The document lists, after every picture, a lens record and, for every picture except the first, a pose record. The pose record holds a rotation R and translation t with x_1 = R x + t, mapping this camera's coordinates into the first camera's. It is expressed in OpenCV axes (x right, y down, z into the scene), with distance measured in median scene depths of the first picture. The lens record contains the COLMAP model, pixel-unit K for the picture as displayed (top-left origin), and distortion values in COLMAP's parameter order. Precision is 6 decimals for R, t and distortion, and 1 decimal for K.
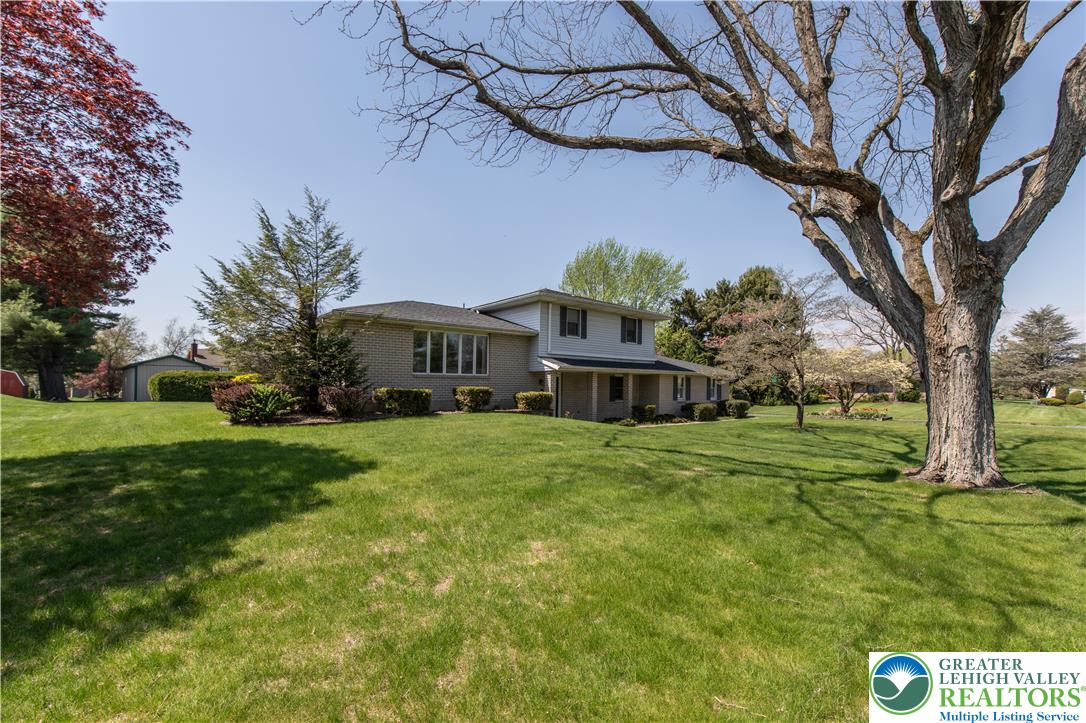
lens RADIAL K [[455.1, 0, 543.0], [0, 455.1, 361.5], [0, 0, 1]] dist [0.000310, 0.000007]
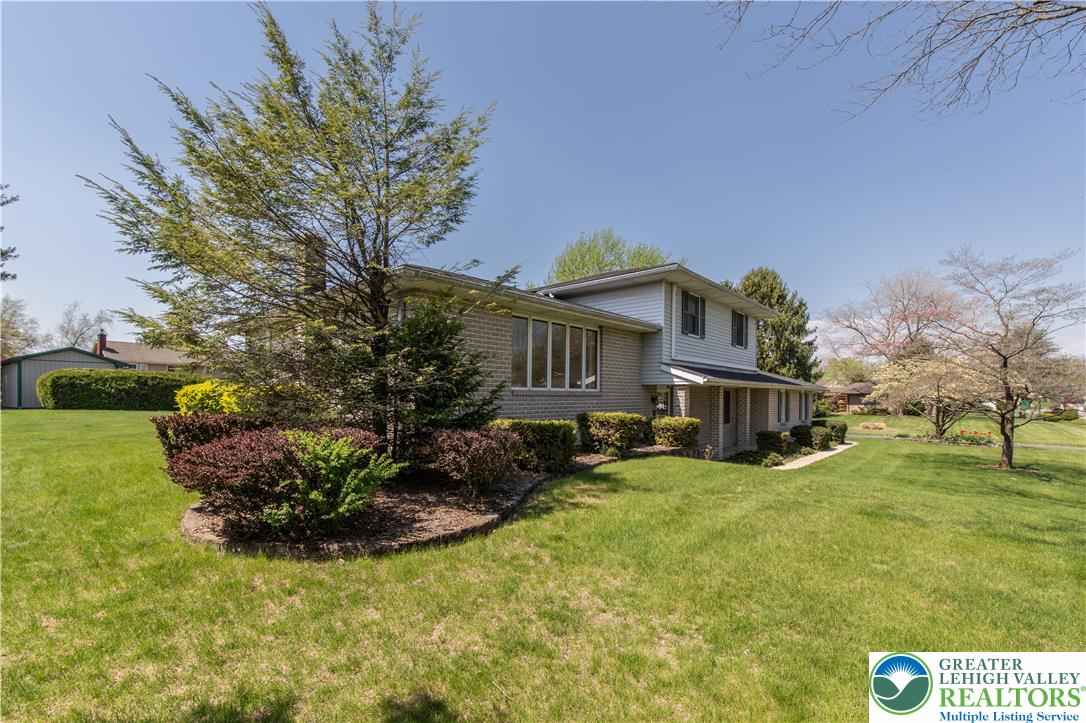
lens RADIAL K [[467.8, 0, 542.8], [0, 467.8, 385.2], [0, 0, 1]] dist [-0.000314, -0.000233]
pose [[0.994610, 0.017039, 0.102274, -0.220591], [-0.021513, 0.998852, 0.042811, -0.003647], [-0.101427, -0.044781, 0.993835, 0.283969]]
